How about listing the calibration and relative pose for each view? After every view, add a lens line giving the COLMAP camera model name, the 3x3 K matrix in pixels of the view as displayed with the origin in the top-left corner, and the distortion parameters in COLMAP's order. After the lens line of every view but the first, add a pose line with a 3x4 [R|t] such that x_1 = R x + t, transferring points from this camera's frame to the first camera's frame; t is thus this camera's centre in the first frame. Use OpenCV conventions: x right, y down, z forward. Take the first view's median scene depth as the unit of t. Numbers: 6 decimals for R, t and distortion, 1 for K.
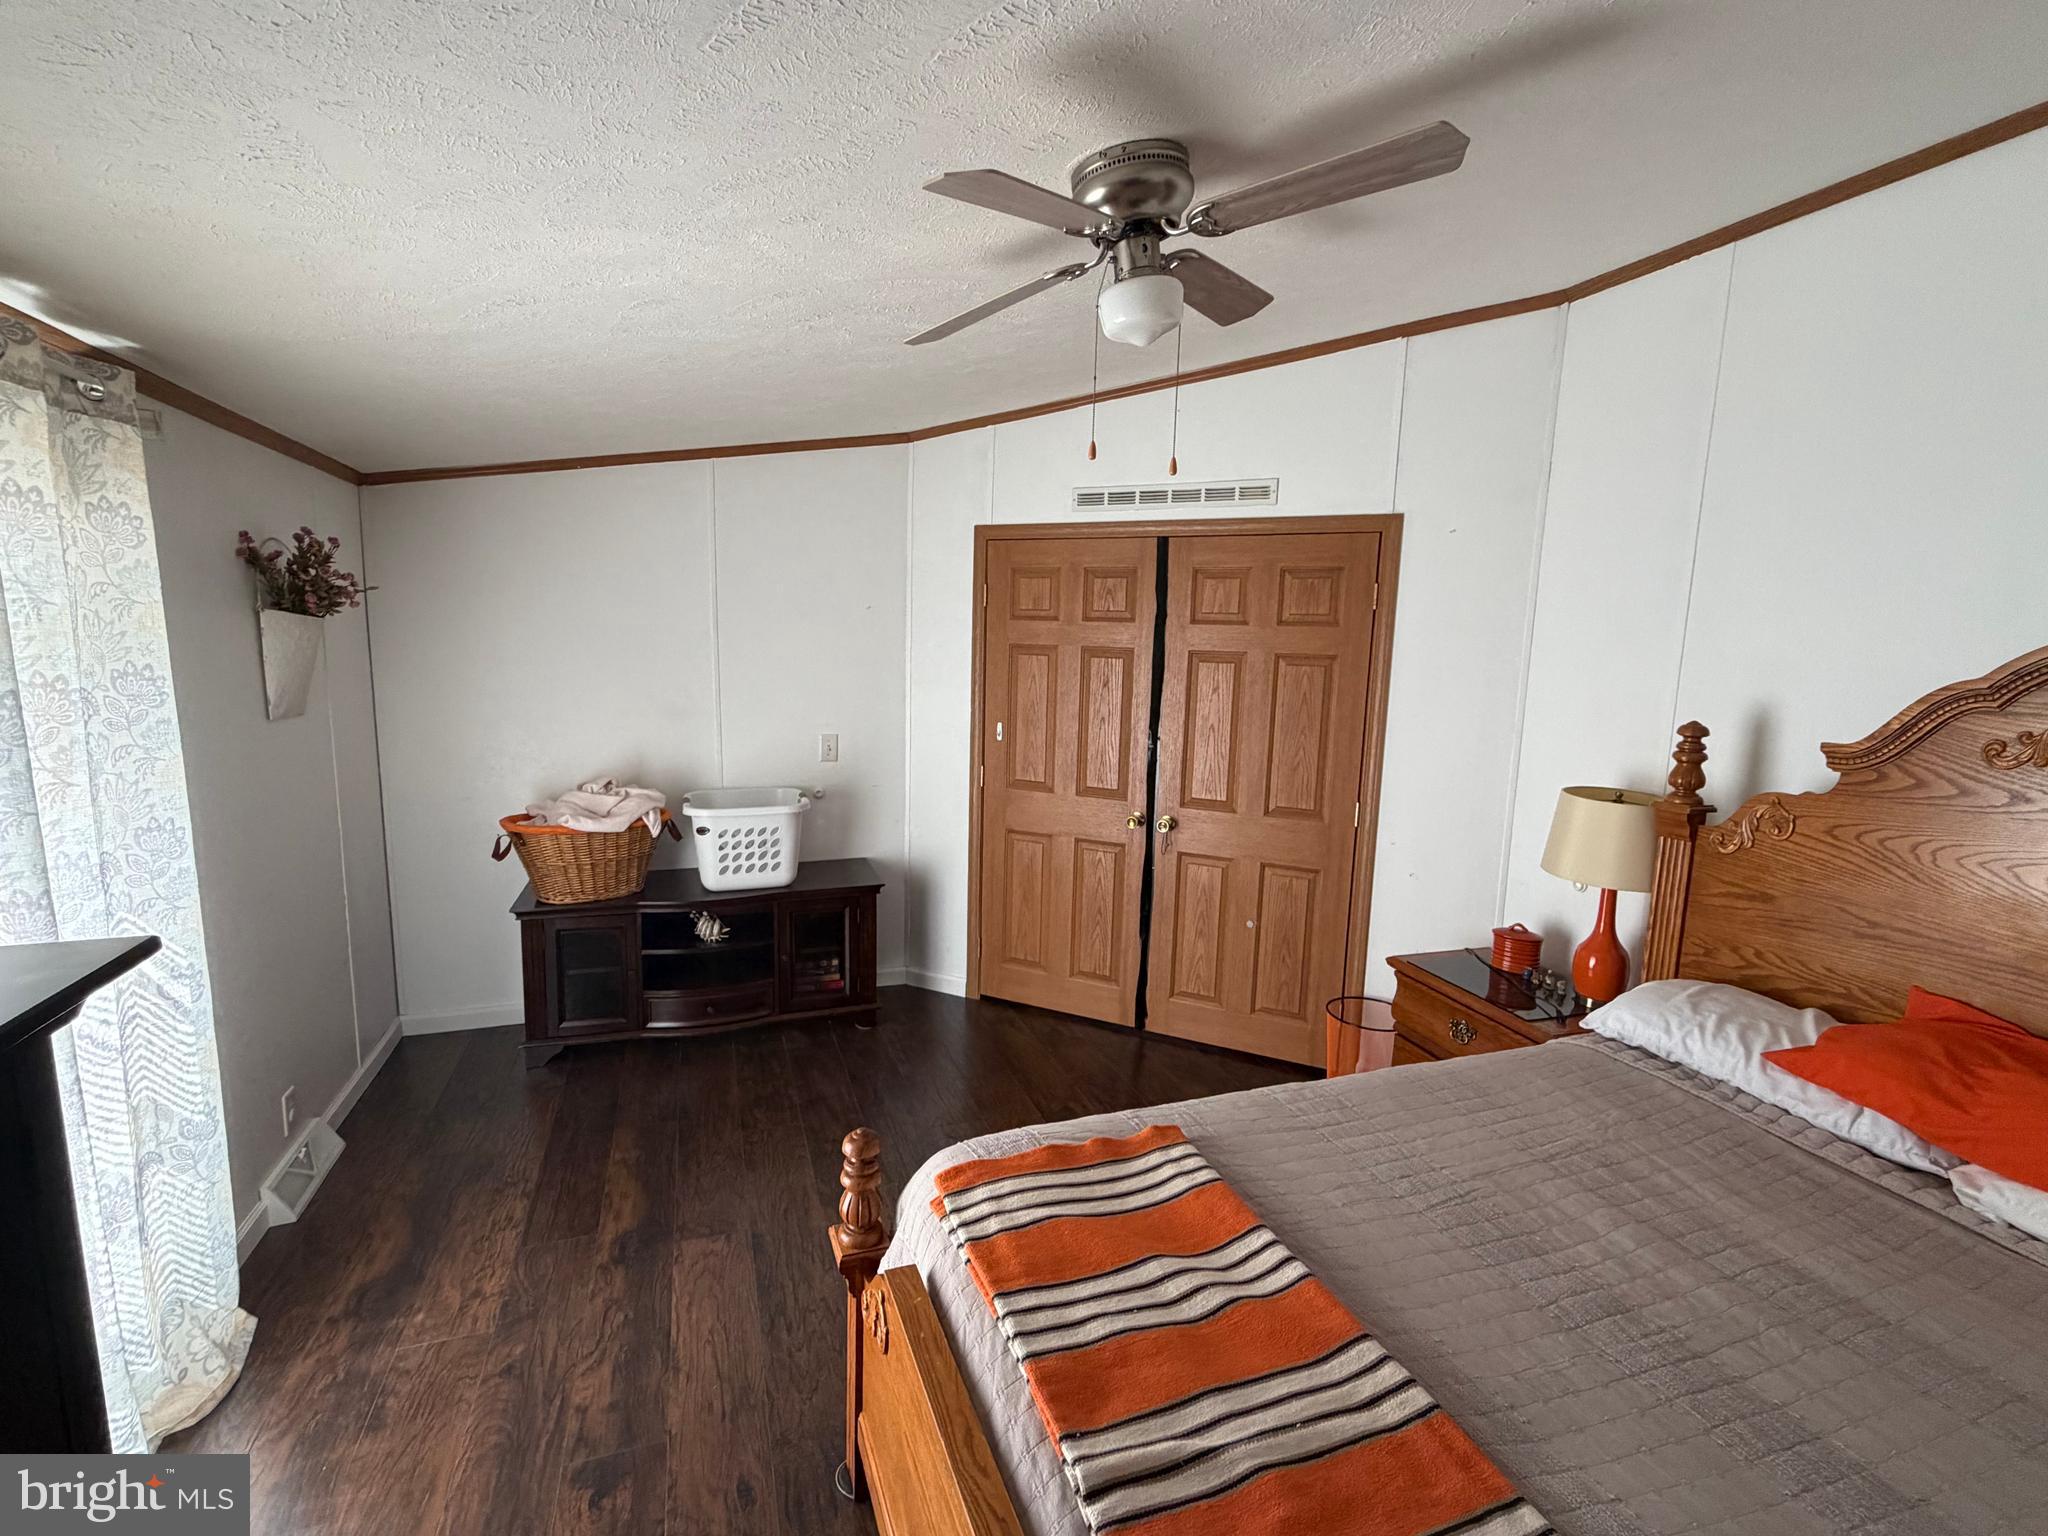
lens RADIAL K [[922.4, 0, 1019.1], [0, 922.4, 767.6], [0, 0, 1]] dist [-0.000799, -0.000554]
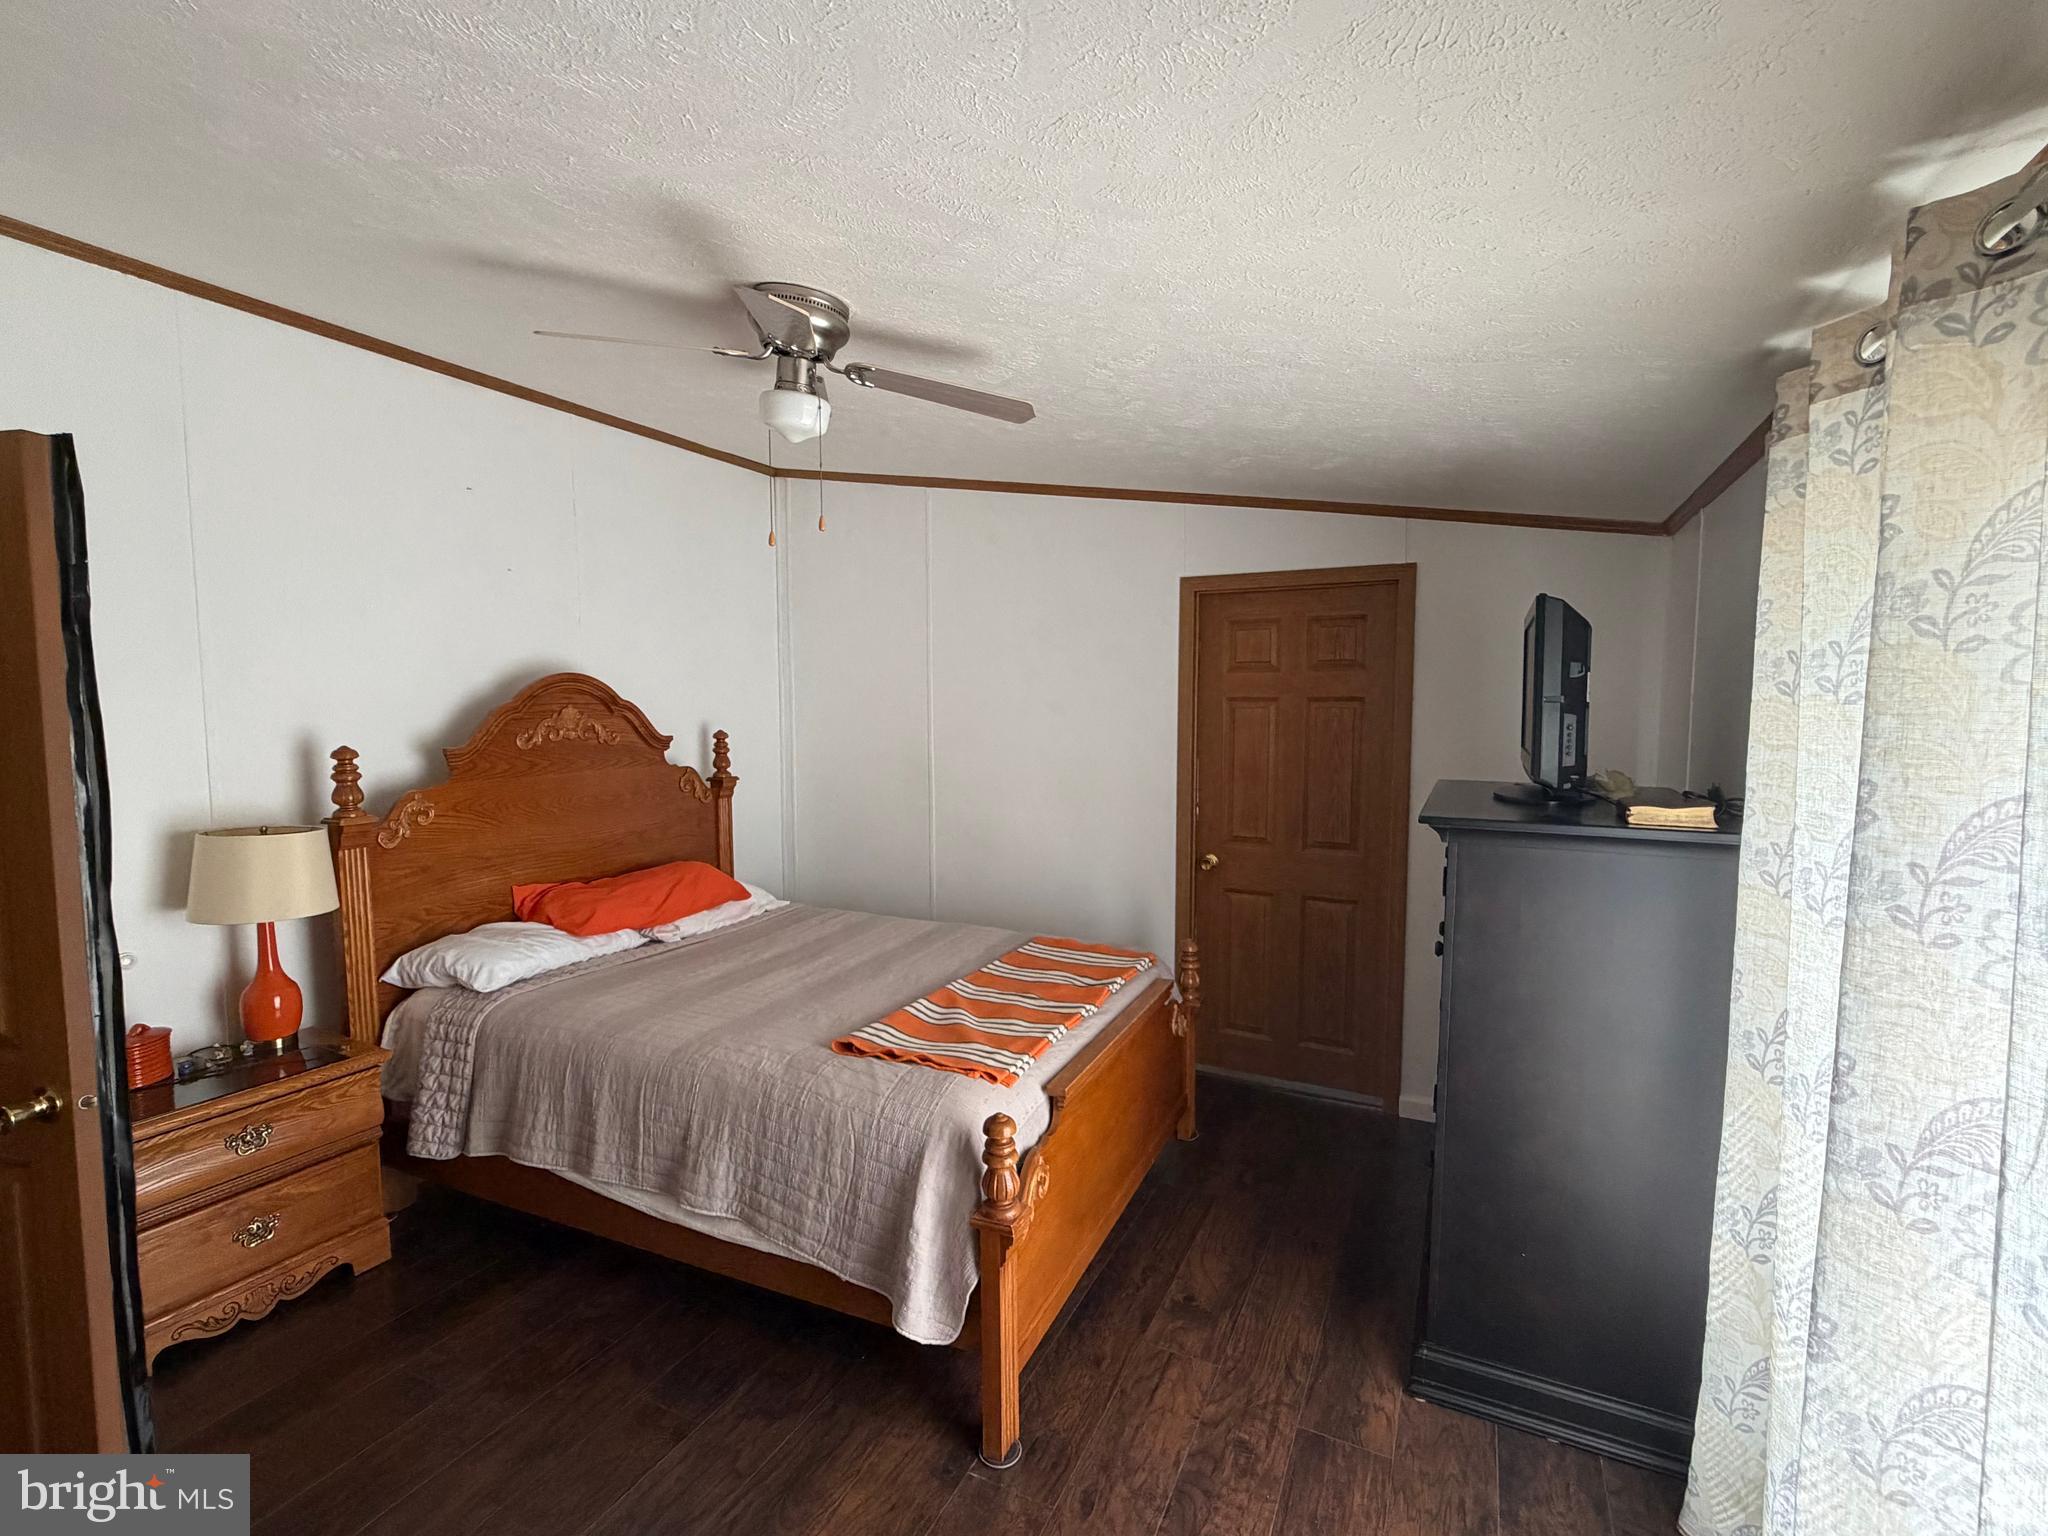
lens RADIAL K [[922.4, 0, 1019.1], [0, 922.4, 767.6], [0, 0, 1]] dist [-0.000799, -0.000554]
pose [[-0.690511, -0.074209, 0.719505, -0.930199], [0.090194, 0.978126, 0.187443, -0.221517], [-0.717677, 0.194326, -0.668713, 1.587273]]
